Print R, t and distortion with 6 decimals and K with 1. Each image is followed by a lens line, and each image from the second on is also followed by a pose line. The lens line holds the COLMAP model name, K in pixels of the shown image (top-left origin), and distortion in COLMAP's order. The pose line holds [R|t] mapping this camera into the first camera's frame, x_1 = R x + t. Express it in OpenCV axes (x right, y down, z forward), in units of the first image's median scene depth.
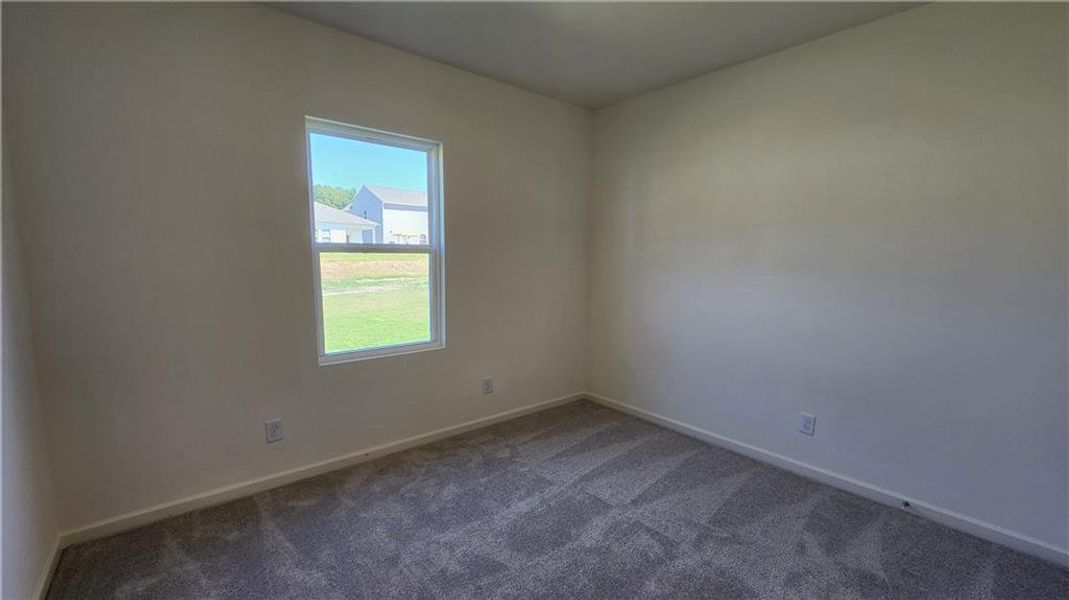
lens RADIAL K [[437.7, 0, 533.8], [0, 437.7, 309.4], [0, 0, 1]] dist [0.002038, -0.000668]
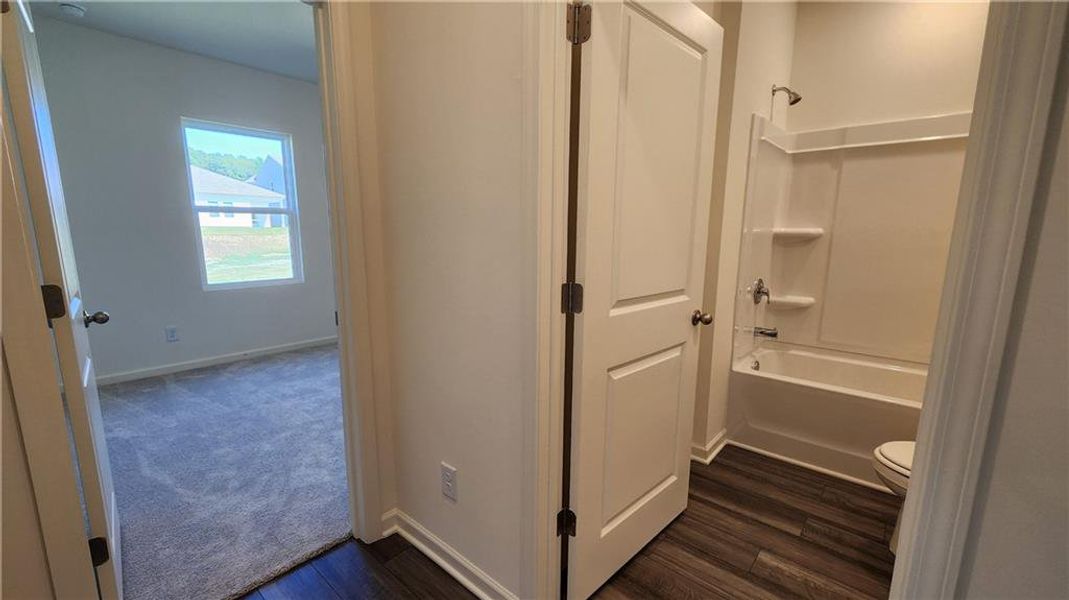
lens RADIAL K [[437.7, 0, 527.7], [0, 437.7, 307.0], [0, 0, 1]] dist [0.002038, -0.000668]
pose [[0.989146, -0.032441, 0.143312, 0.371351], [0.024938, 0.998238, 0.053840, 0.133719], [-0.144806, -0.049682, 0.988212, -0.608134]]
